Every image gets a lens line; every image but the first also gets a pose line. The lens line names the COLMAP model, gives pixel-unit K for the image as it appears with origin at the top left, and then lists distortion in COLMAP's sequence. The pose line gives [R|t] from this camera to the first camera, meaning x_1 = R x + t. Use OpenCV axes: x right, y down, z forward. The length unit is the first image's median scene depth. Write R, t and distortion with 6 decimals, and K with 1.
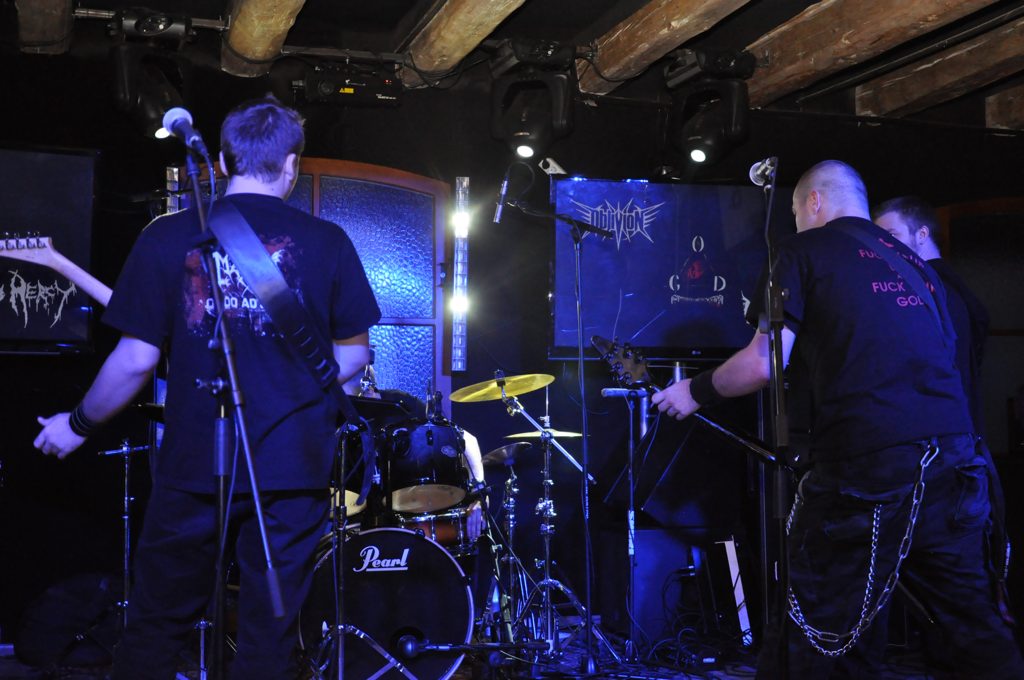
lens RADIAL K [[1368.4, 0, 512.0], [0, 1368.4, 340.0], [0, 0, 1]] dist [-0.045810, 0.091017]
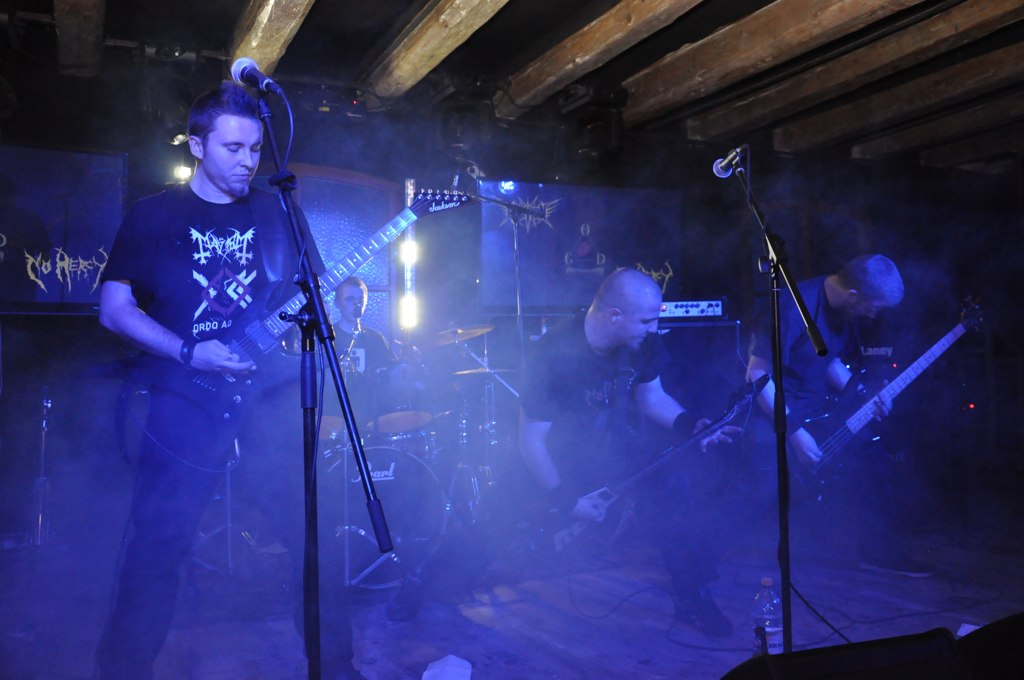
lens RADIAL K [[909.4, 0, 513.8], [0, 909.4, 340.8], [0, 0, 1]] dist [-0.062468, 0.054499]
pose [[0.991413, -0.014308, 0.129980, -0.057651], [0.010244, 0.999439, 0.031880, 0.011457], [-0.130363, -0.030275, 0.991004, 0.122411]]
